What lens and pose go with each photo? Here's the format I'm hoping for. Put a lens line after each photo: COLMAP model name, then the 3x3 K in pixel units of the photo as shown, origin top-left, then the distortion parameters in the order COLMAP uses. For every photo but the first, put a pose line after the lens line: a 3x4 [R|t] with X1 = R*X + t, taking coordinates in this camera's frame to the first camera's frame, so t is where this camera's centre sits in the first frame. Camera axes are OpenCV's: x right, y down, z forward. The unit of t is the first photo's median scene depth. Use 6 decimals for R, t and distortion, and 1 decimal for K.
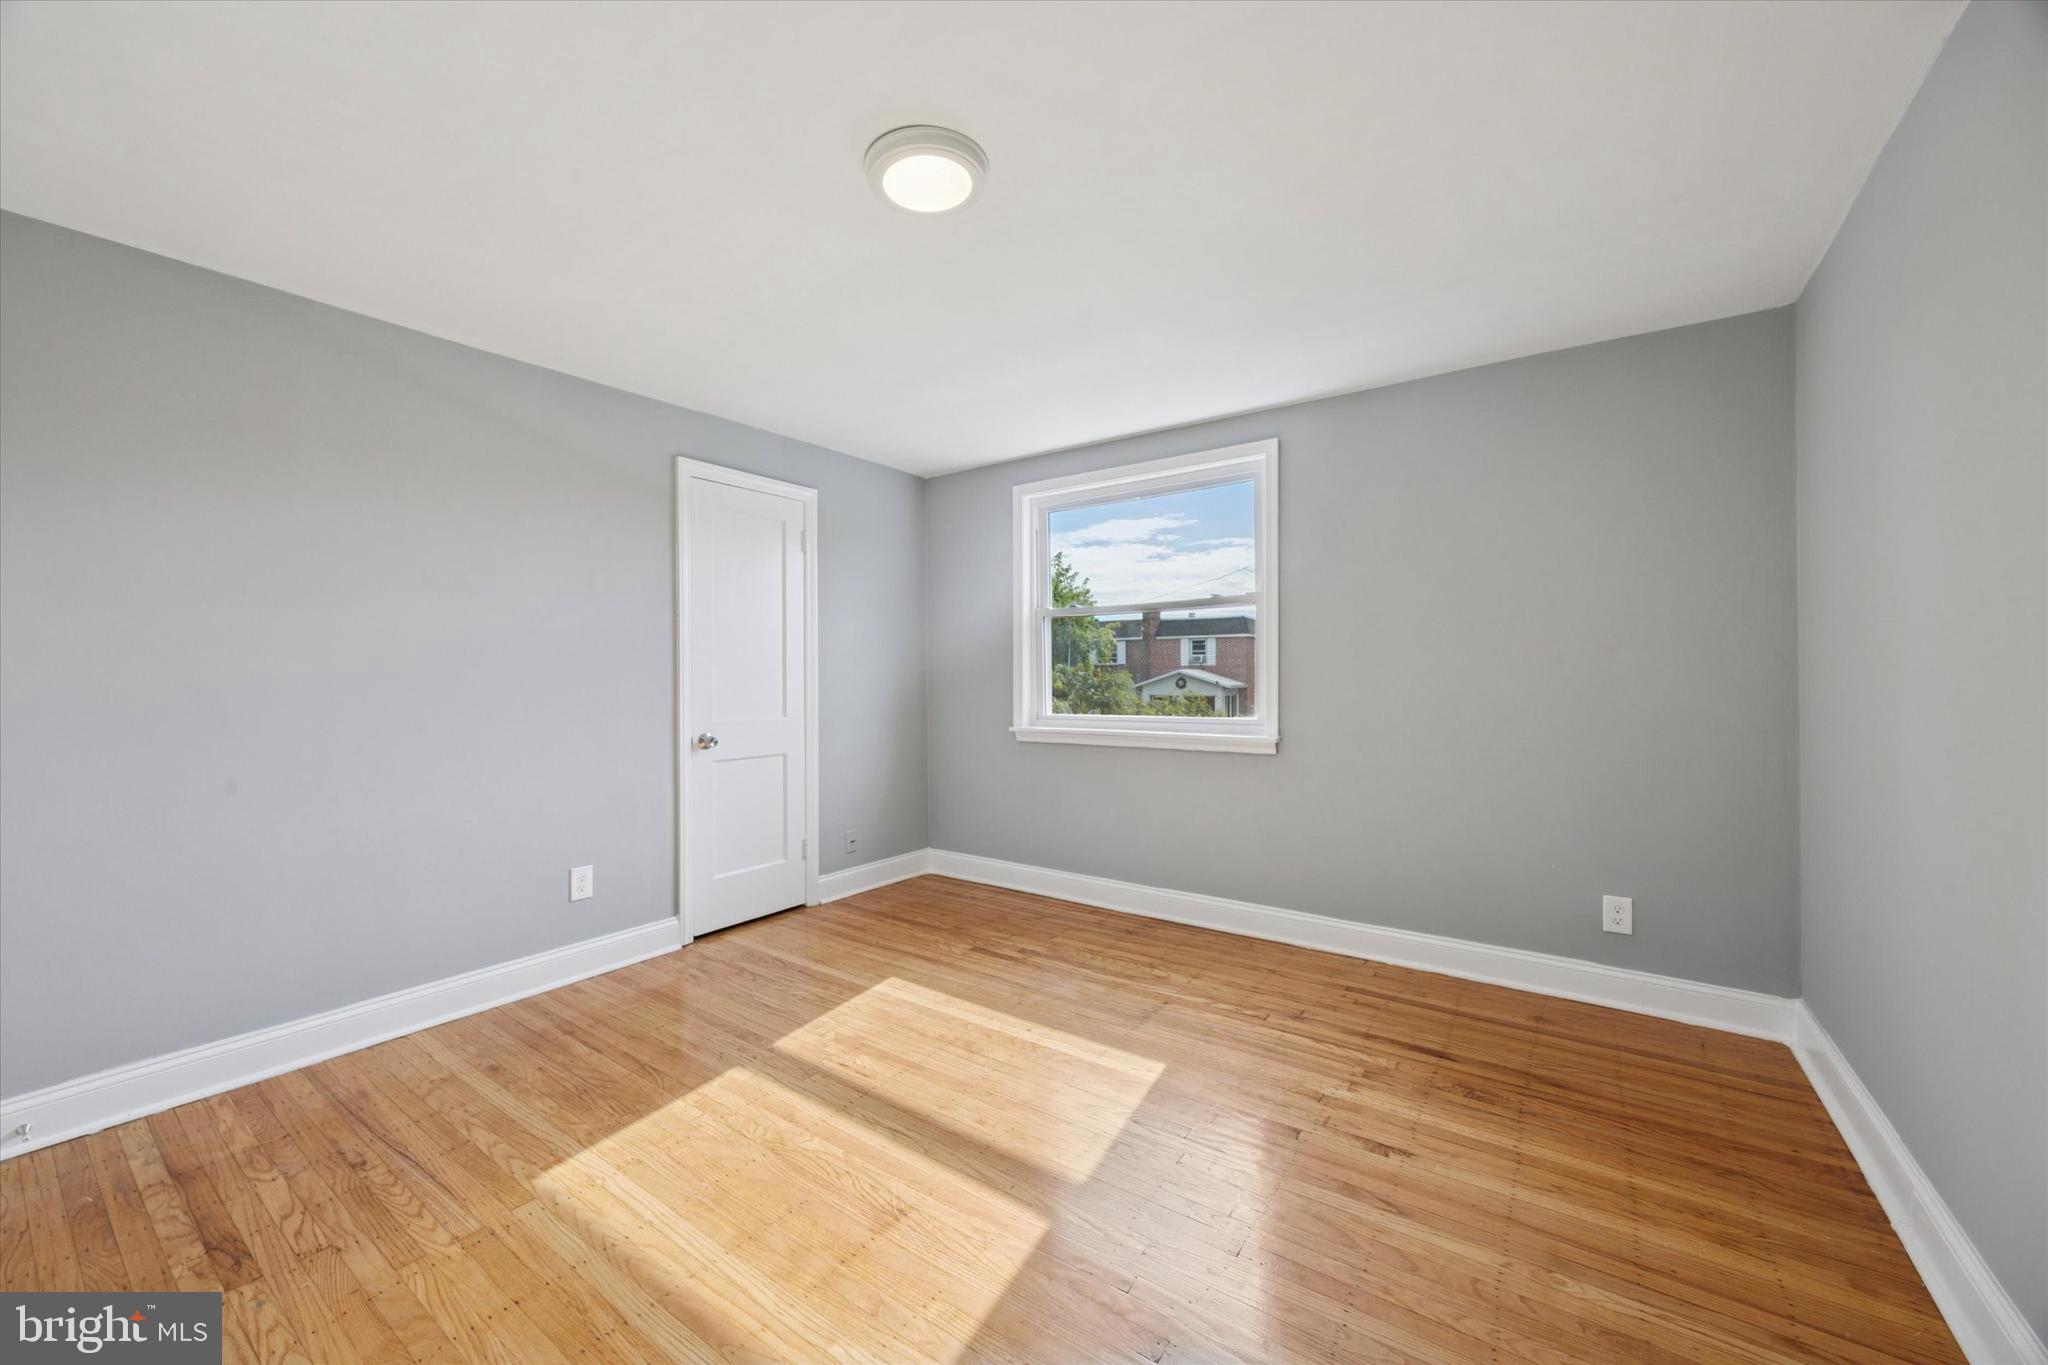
lens RADIAL K [[776.5, 0, 1010.3], [0, 776.5, 683.1], [0, 0, 1]] dist [-0.001314, -0.000003]
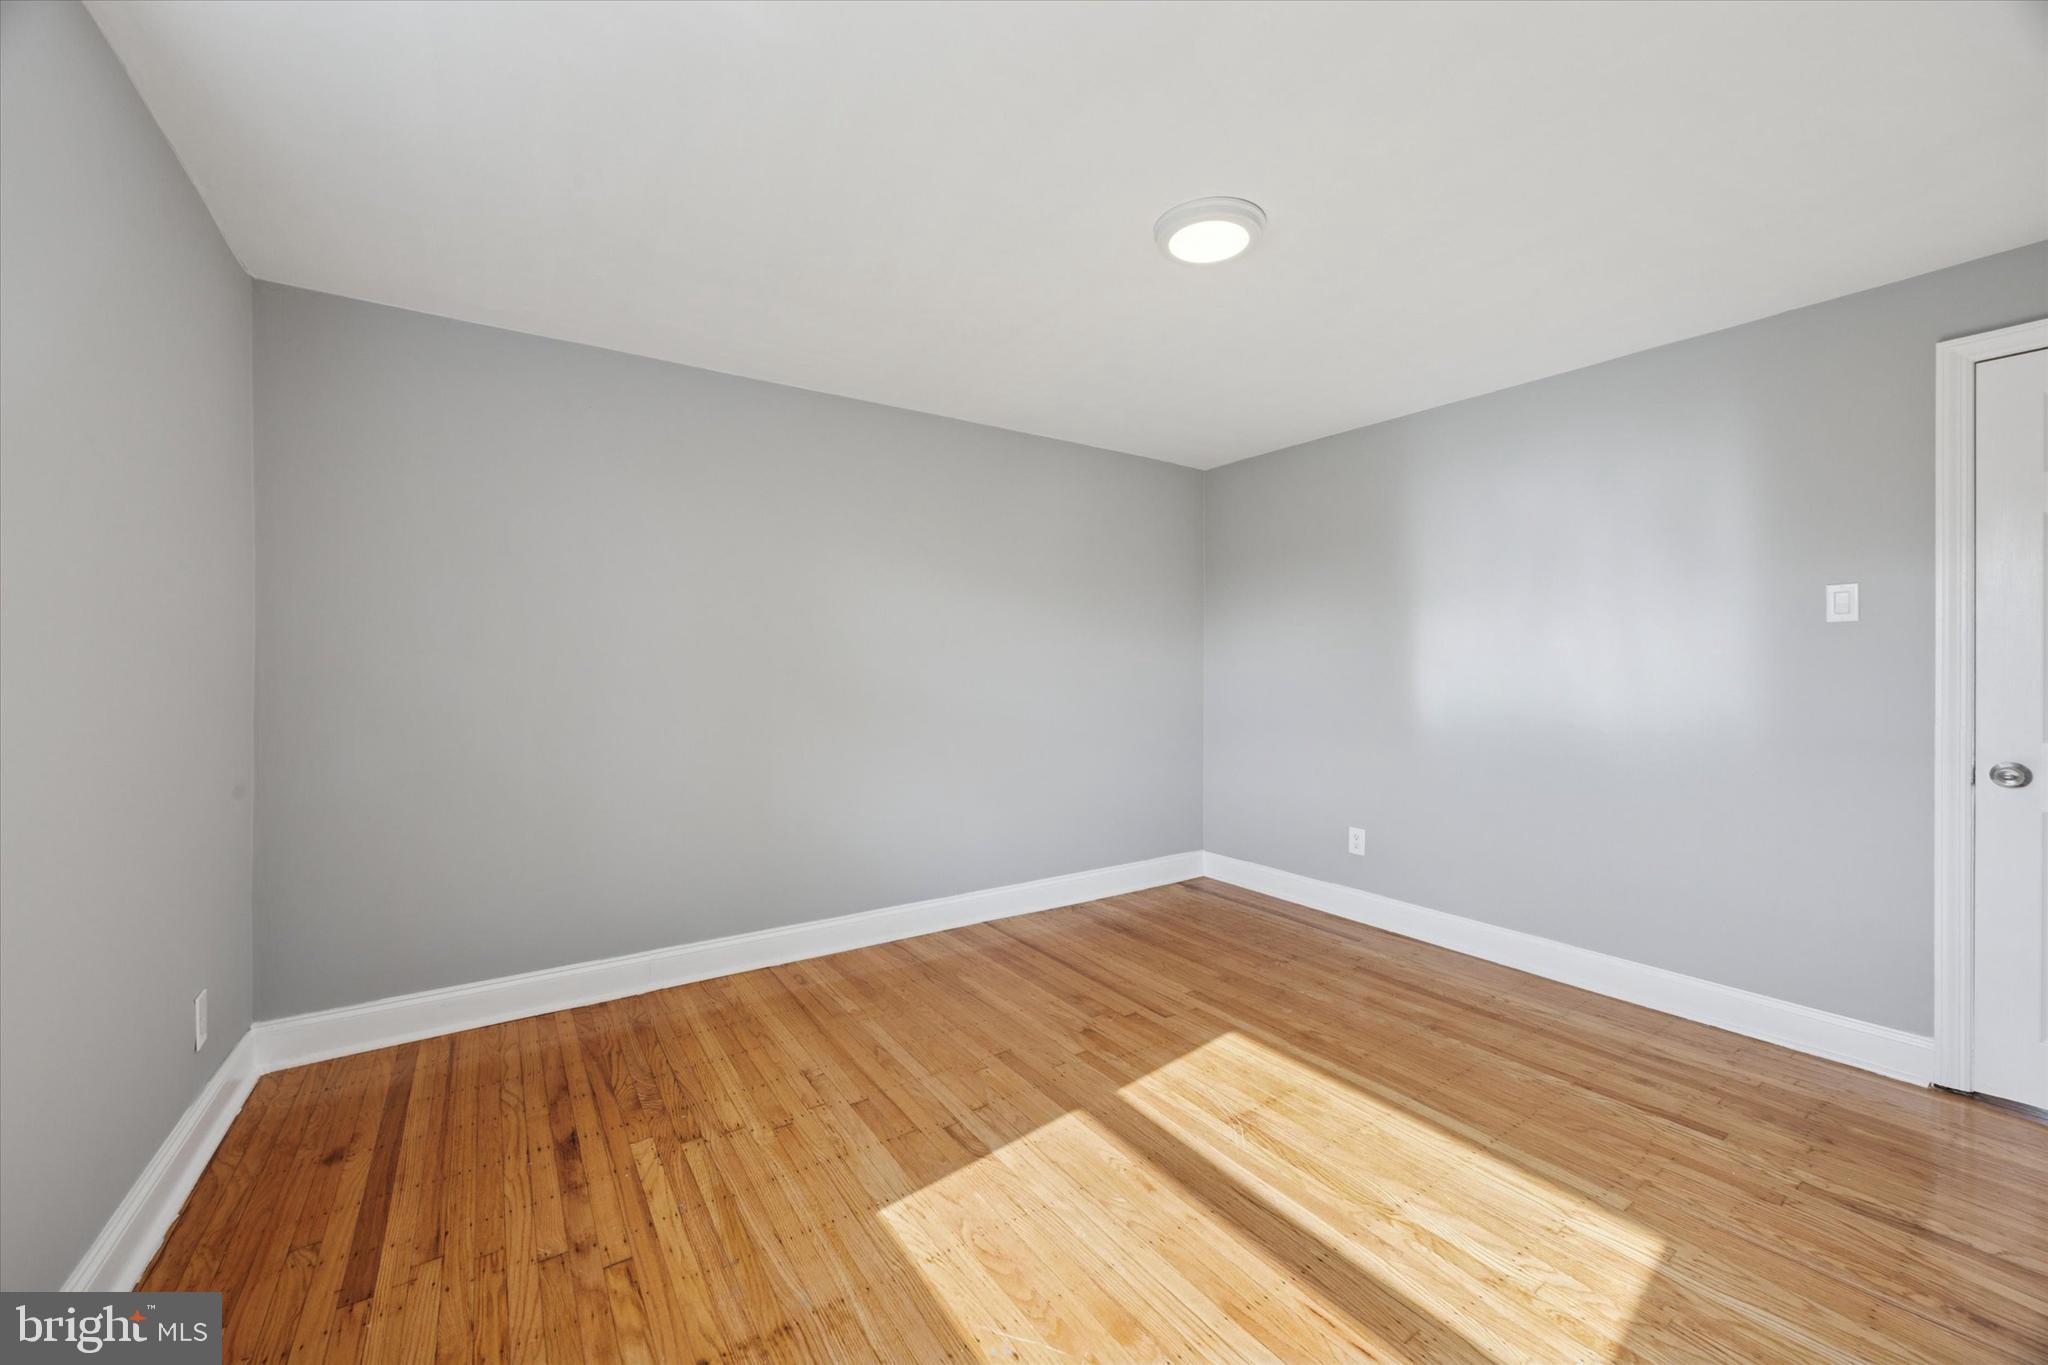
lens RADIAL K [[782.2, 0, 1024.0], [0, 782.2, 682.5], [0, 0, 1]] dist [-0.001959, -0.000051]
pose [[-0.944313, -0.001799, 0.329042, -0.117500], [0.003872, 0.999855, 0.016578, -0.010057], [-0.329024, 0.016928, -0.944170, 1.146043]]
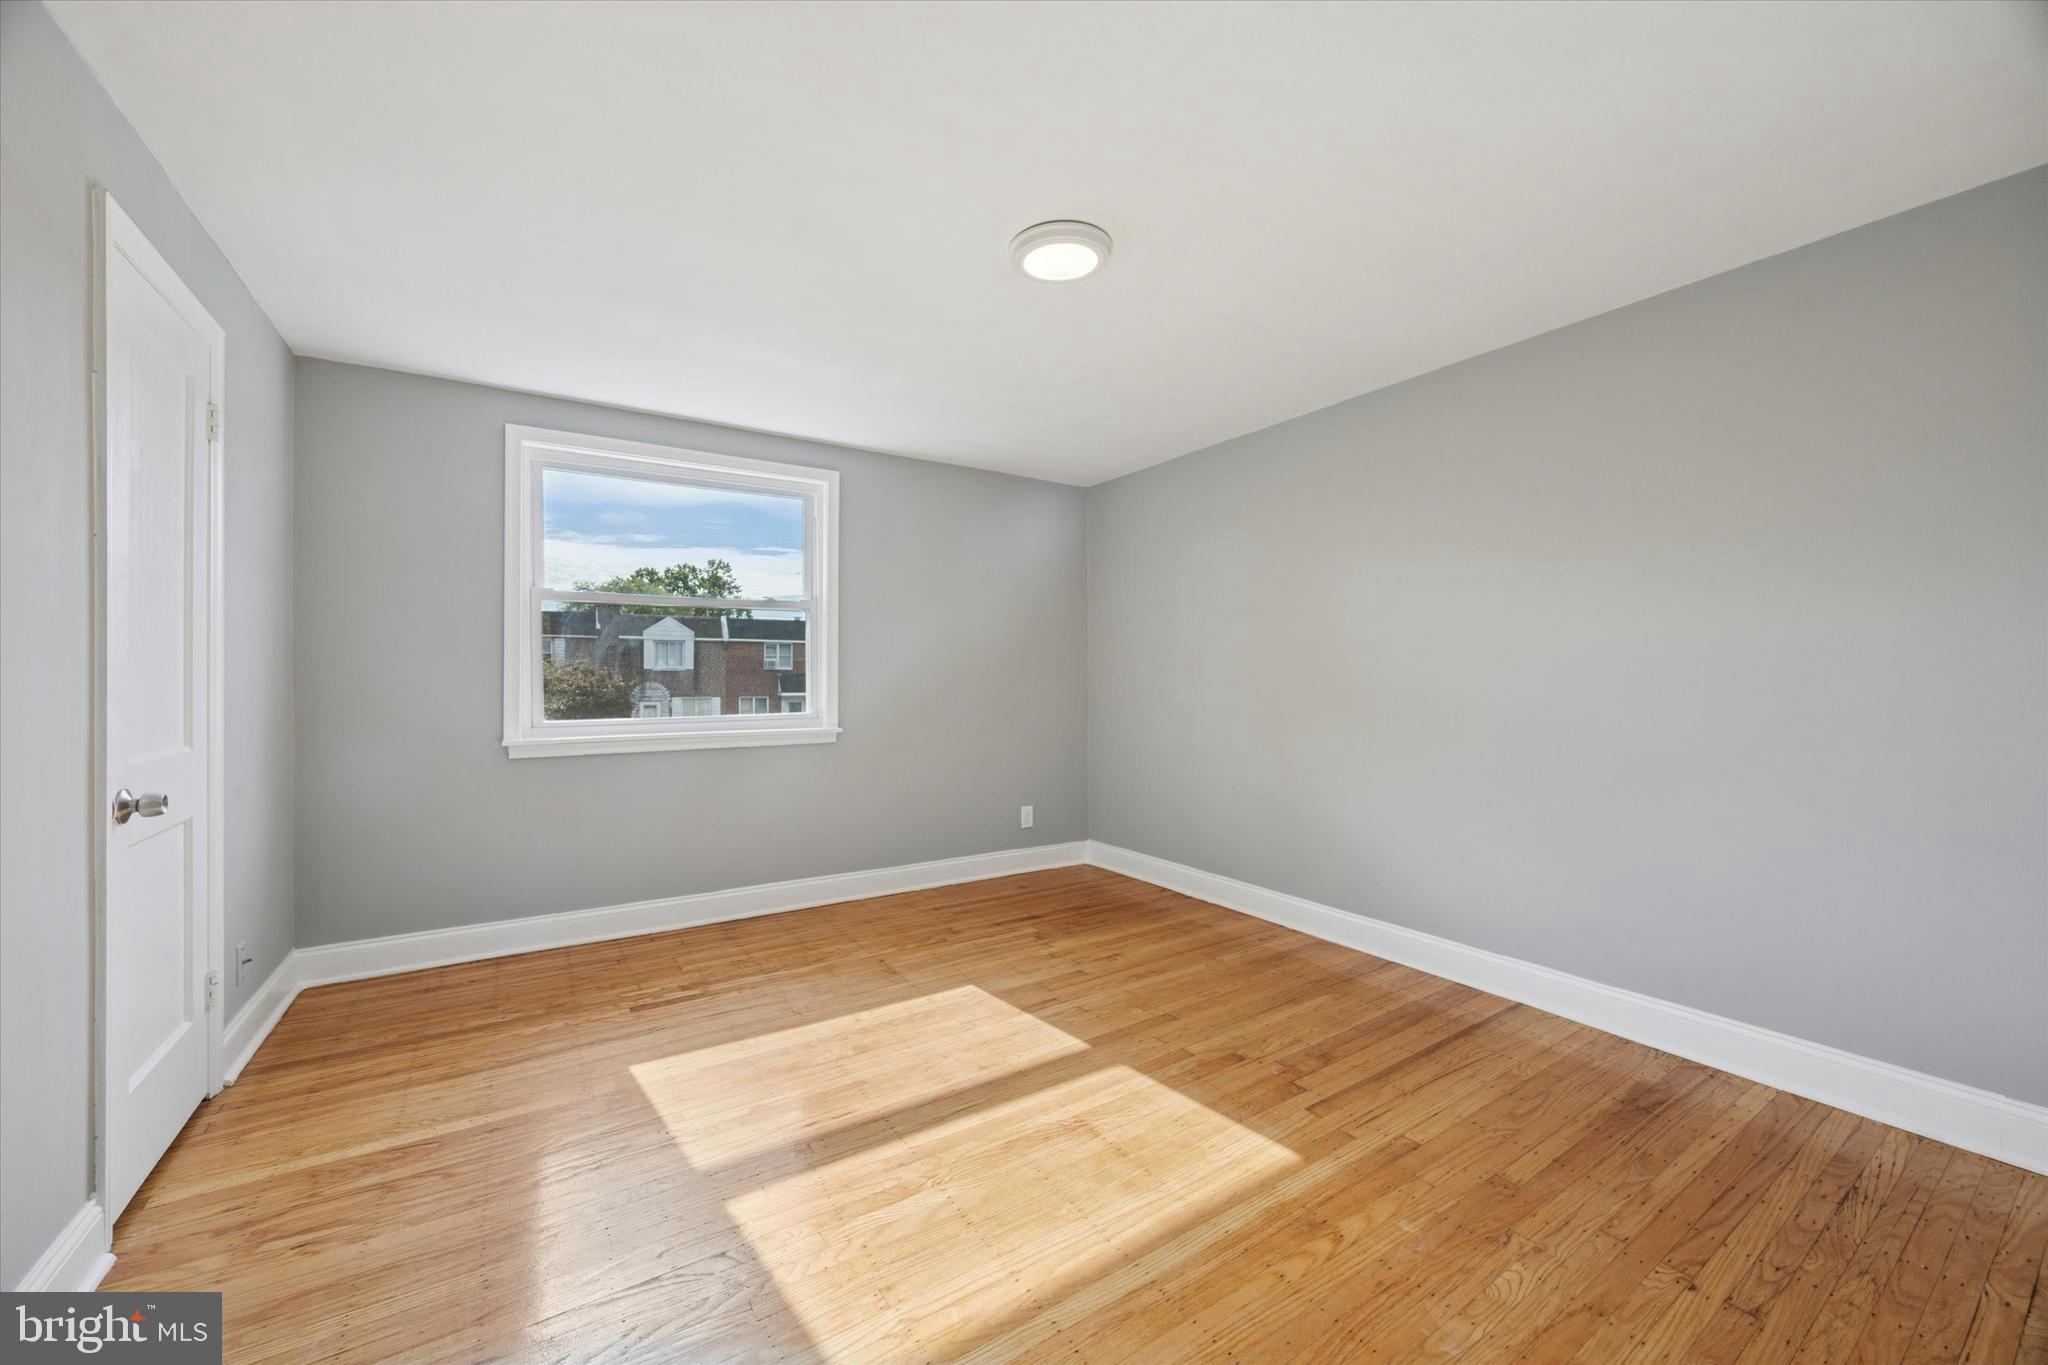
lens RADIAL K [[776.5, 0, 1010.3], [0, 776.5, 683.1], [0, 0, 1]] dist [-0.001314, -0.000003]
pose [[0.362295, -0.003238, 0.932058, -0.660010], [0.005351, 0.999985, 0.001394, 0.002445], [-0.932048, 0.004482, 0.362307, 0.338751]]
